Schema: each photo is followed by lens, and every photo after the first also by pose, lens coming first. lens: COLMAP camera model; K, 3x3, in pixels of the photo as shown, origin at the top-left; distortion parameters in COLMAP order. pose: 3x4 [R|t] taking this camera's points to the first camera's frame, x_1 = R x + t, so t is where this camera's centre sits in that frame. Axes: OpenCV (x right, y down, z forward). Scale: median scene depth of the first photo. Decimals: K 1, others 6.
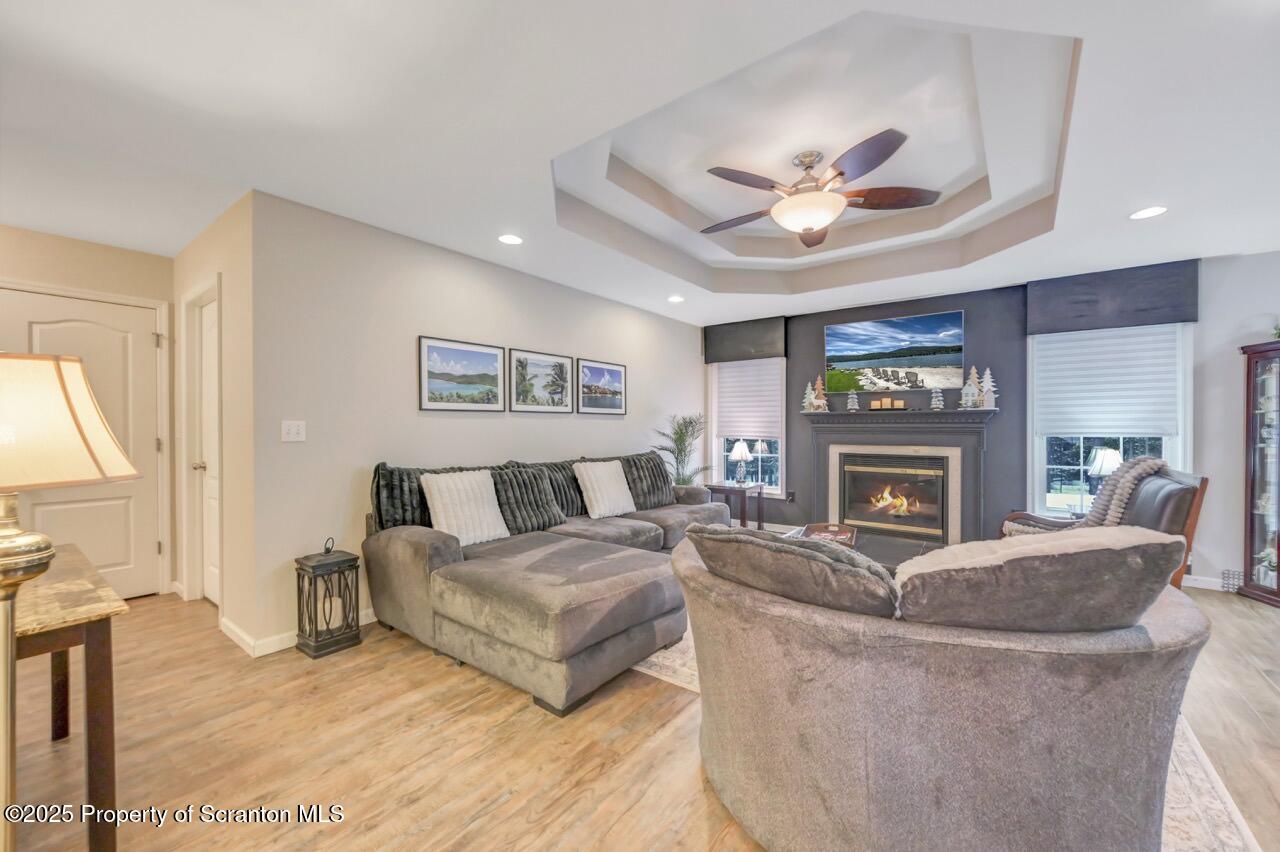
lens RADIAL K [[504.8, 0, 640.5], [0, 504.8, 431.3], [0, 0, 1]] dist [-0.001751, -0.000101]
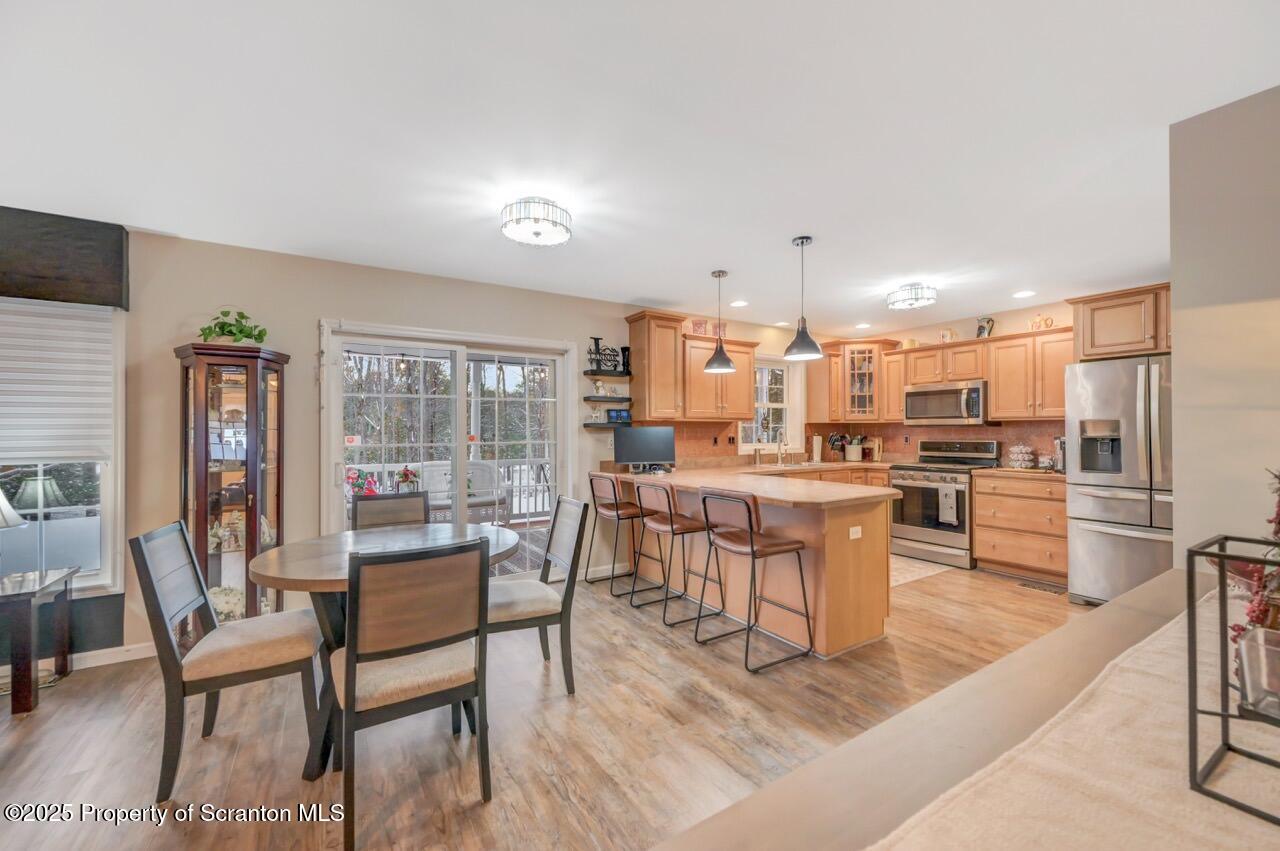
lens RADIAL K [[503.1, 0, 640.0], [0, 503.1, 425.5], [0, 0, 1]] dist [-0.000755, -0.000101]
pose [[0.354341, 0.006030, 0.935097, 0.615567], [0.013318, 0.999845, -0.011494, -0.021118], [-0.935022, 0.016526, 0.354206, 0.010398]]
